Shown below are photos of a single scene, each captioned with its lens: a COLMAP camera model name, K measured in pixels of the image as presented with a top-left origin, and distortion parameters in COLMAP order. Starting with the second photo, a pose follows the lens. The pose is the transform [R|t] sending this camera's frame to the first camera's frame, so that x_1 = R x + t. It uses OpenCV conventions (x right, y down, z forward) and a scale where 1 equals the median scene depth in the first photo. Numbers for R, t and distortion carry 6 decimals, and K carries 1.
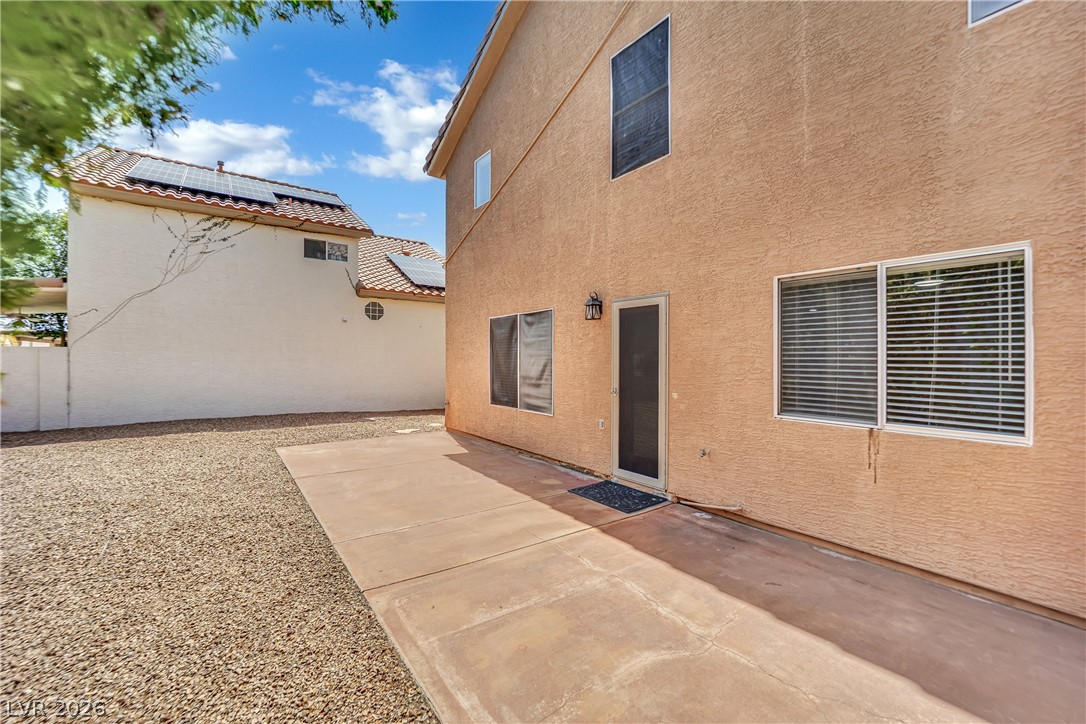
lens RADIAL K [[445.8, 0, 543.5], [0, 445.8, 359.3], [0, 0, 1]] dist [-0.019928, -0.000104]
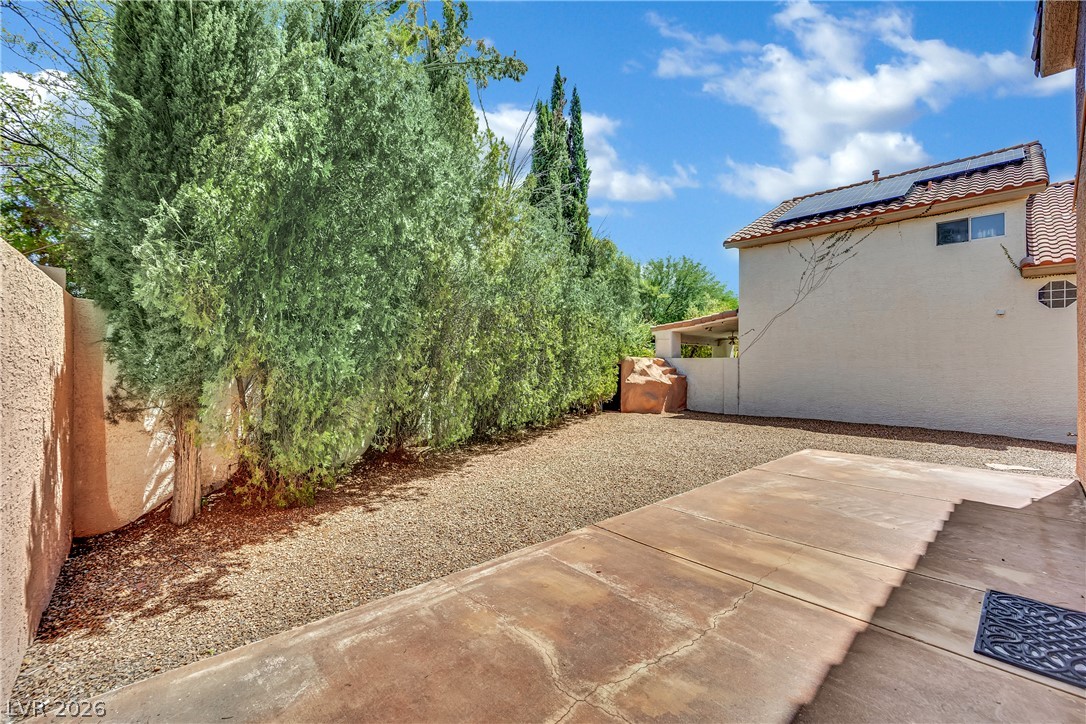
lens RADIAL K [[445.8, 0, 540.3], [0, 445.8, 364.2], [0, 0, 1]] dist [-0.019928, -0.000104]
pose [[0.102719, -0.010515, -0.994655, 0.538250], [-0.003073, 0.999936, -0.010889, 0.022252], [0.994706, 0.004175, 0.102680, 0.388830]]
